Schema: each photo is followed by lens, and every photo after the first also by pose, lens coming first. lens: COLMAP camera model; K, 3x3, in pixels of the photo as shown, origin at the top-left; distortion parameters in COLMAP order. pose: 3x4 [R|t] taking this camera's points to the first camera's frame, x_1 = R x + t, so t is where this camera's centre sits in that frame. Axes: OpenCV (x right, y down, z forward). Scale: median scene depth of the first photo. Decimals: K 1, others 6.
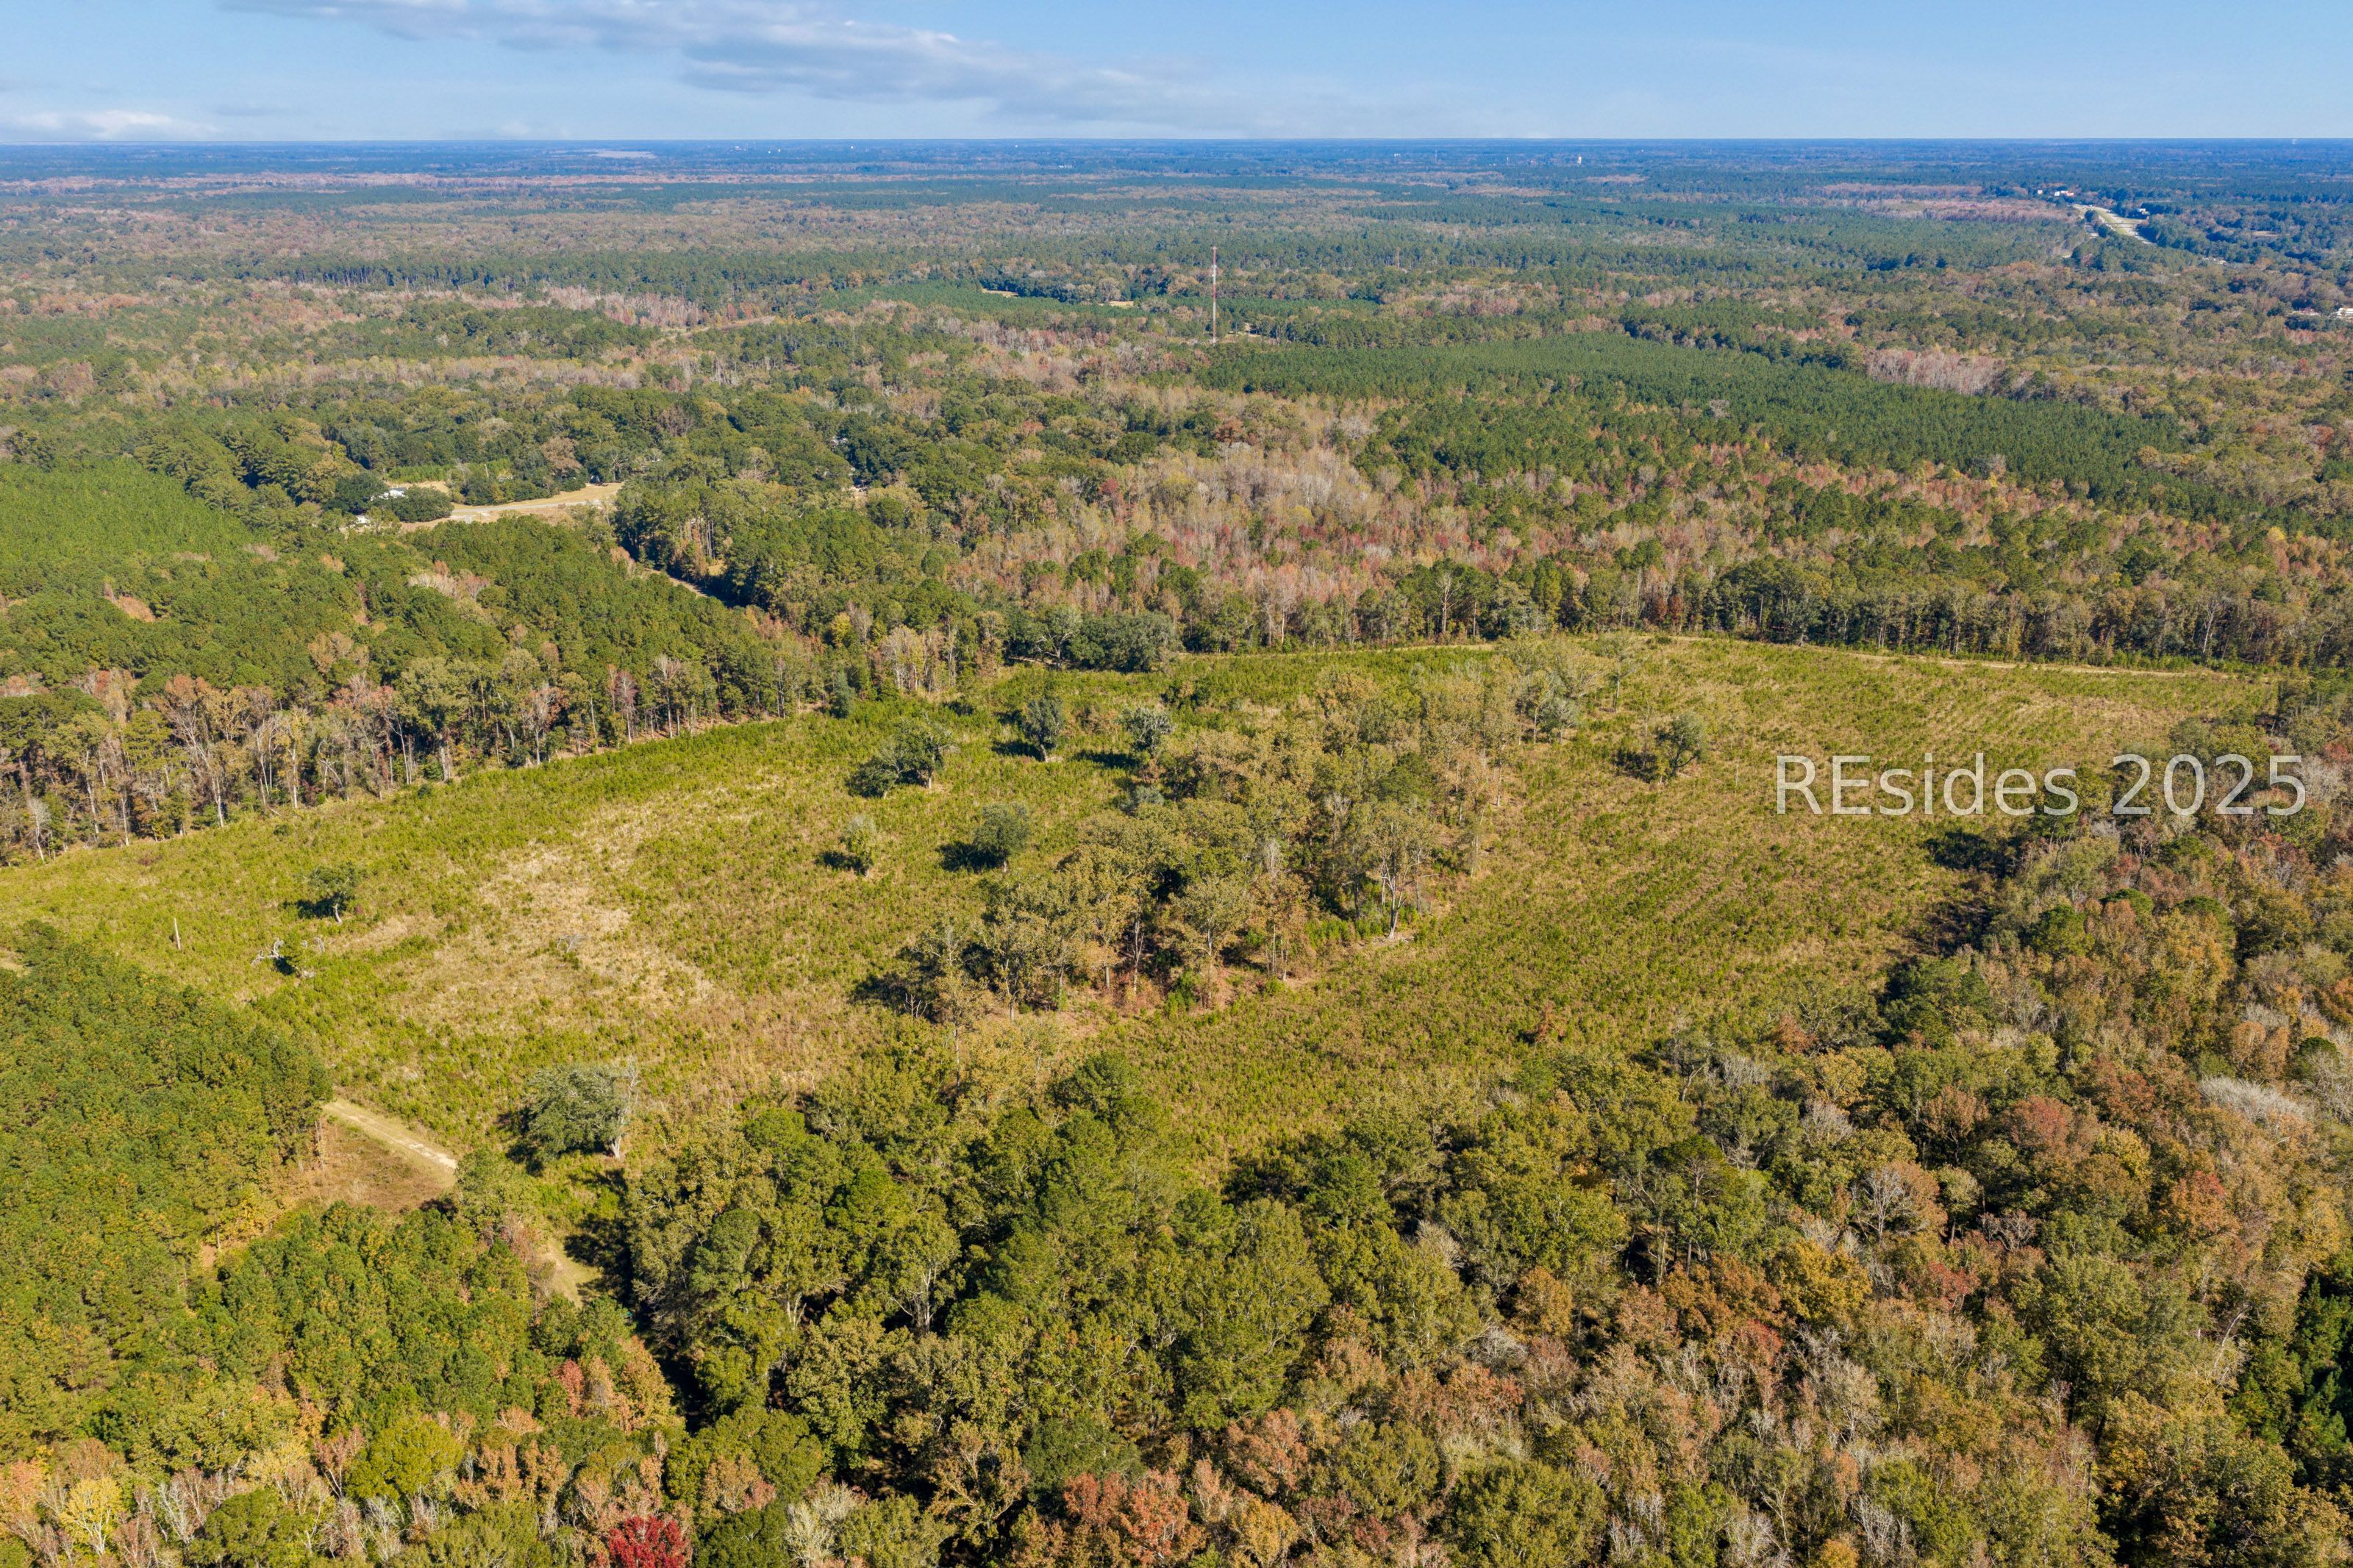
lens RADIAL K [[1830.7, 0, 1176.5], [0, 1830.7, 784.0], [0, 0, 1]] dist [0.000573, -0.000543]
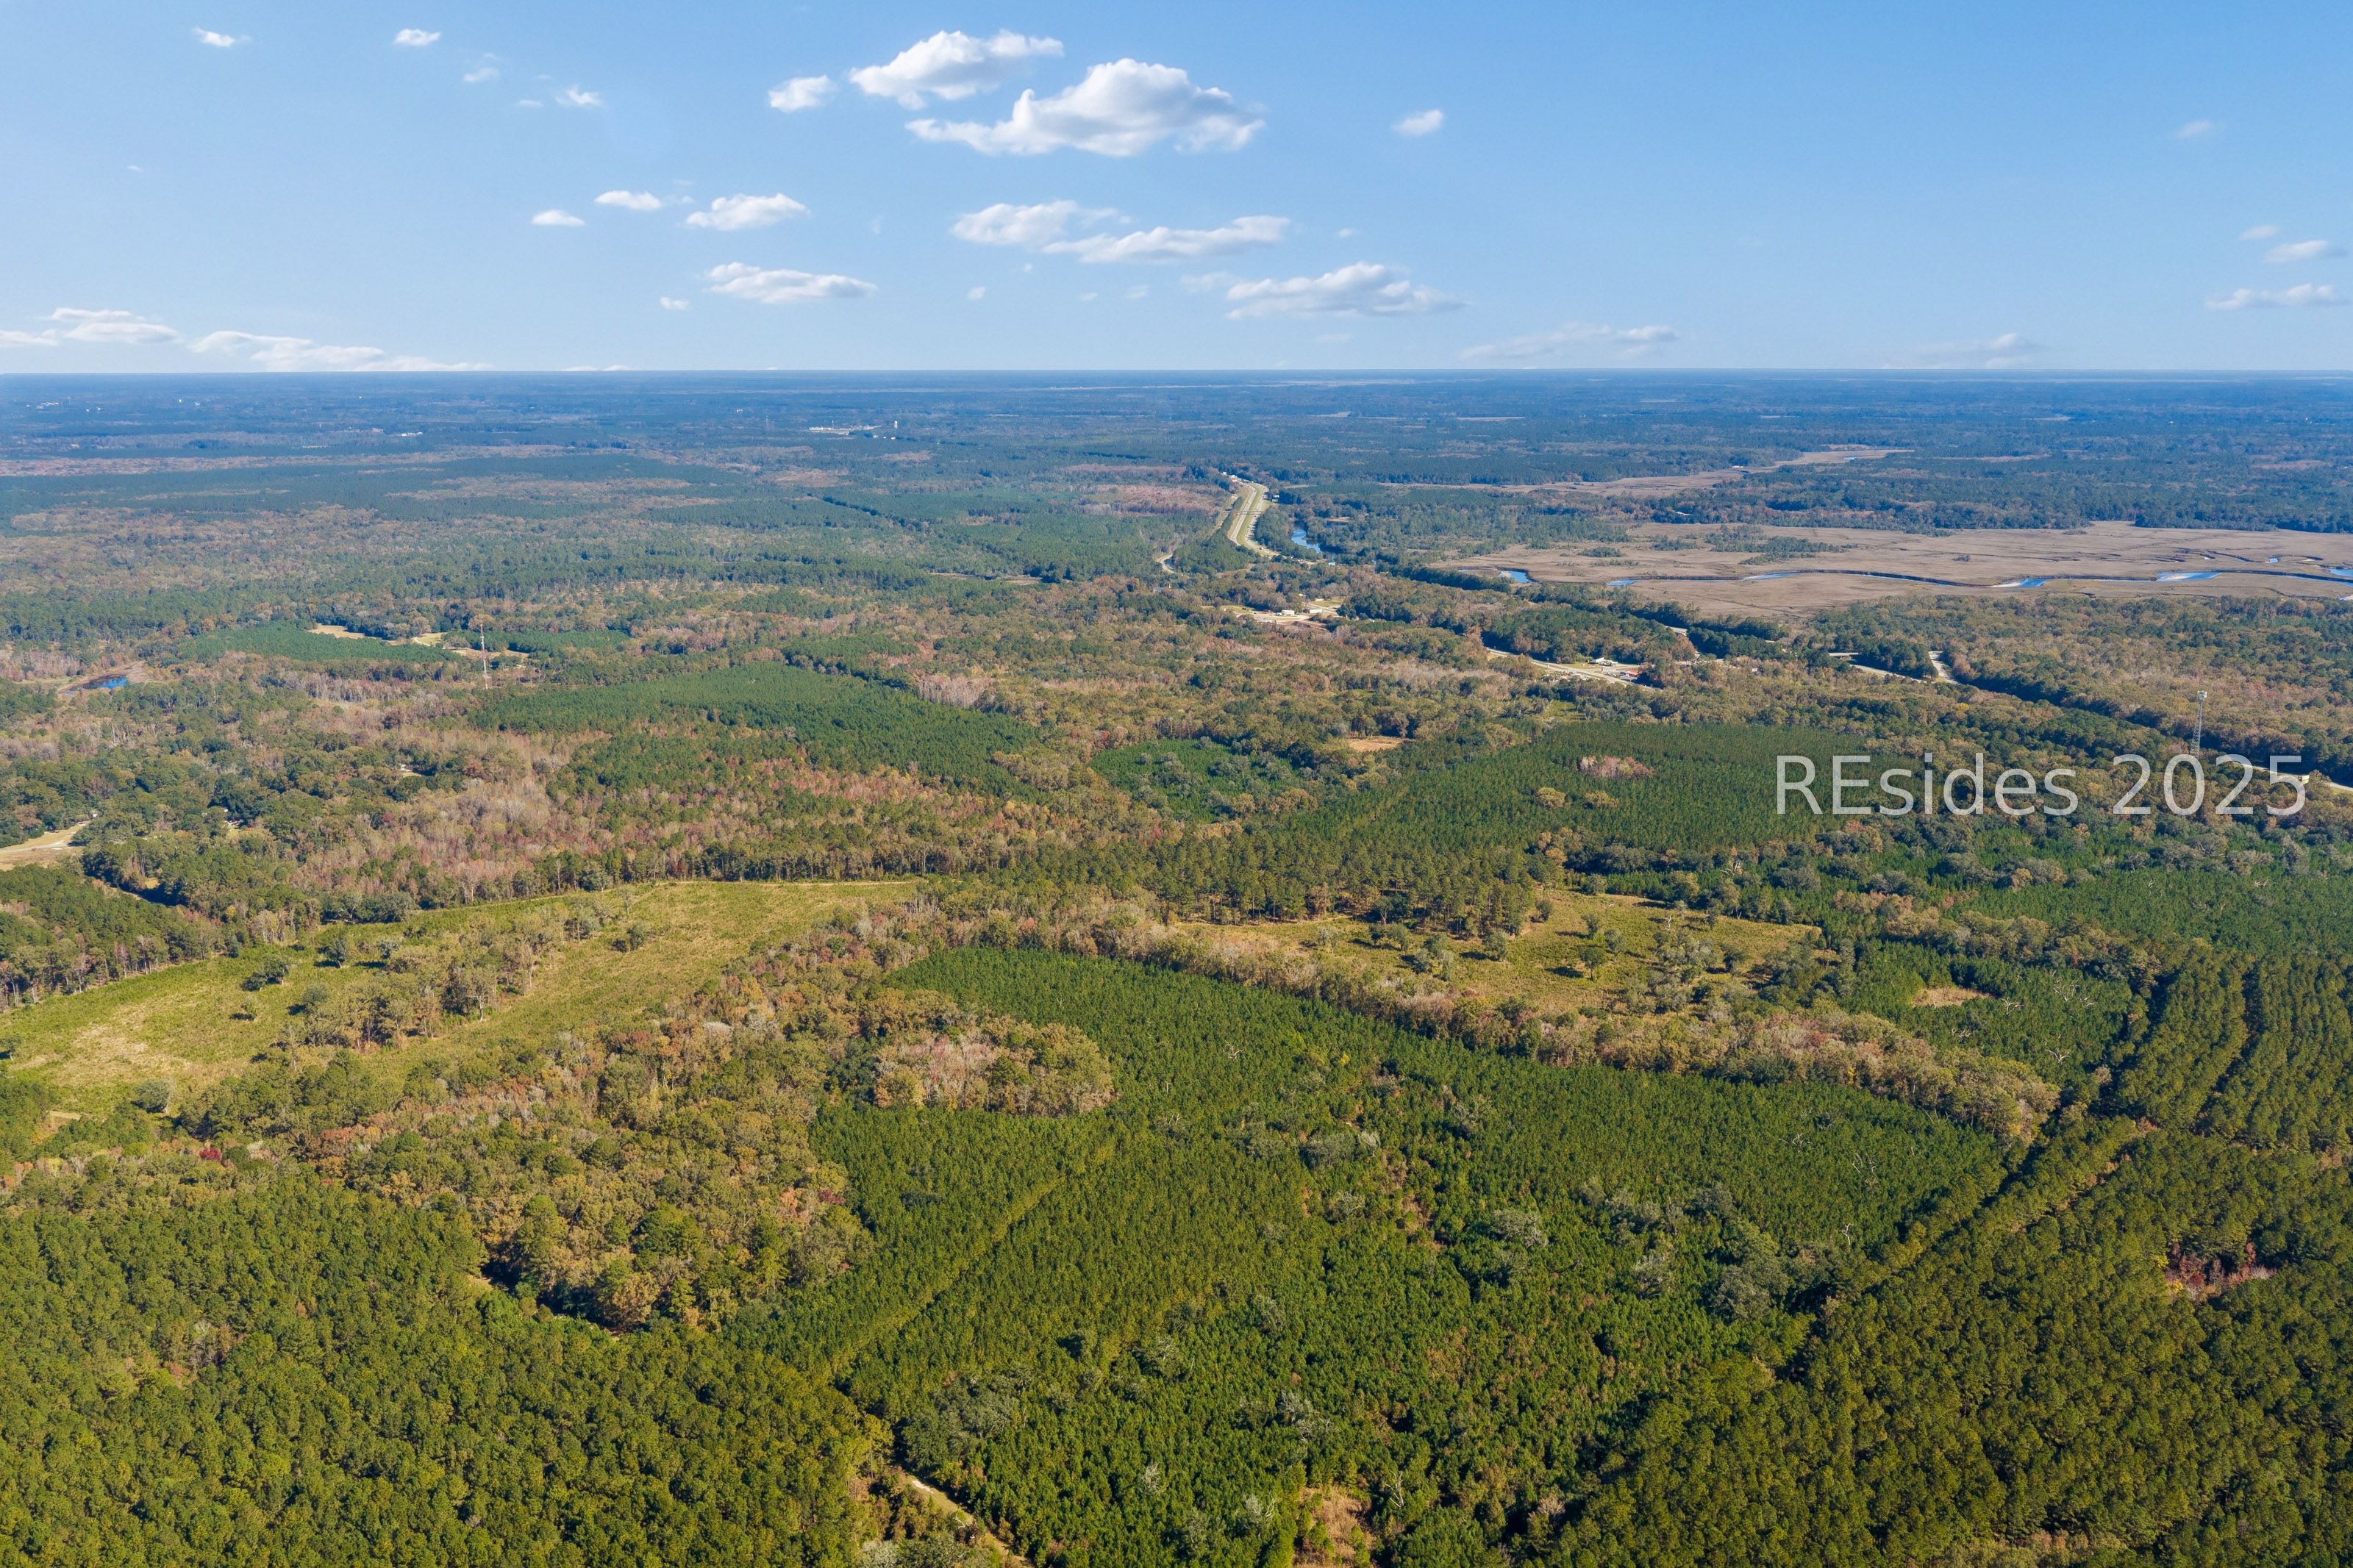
lens RADIAL K [[1830.7, 0, 1176.5], [0, 1830.7, 784.0], [0, 0, 1]] dist [0.000573, -0.000543]
pose [[0.947841, -0.063342, 0.312388, 0.167797], [0.097149, 0.990834, -0.093857, 0.058684], [-0.303579, 0.119310, 0.945307, -1.139941]]
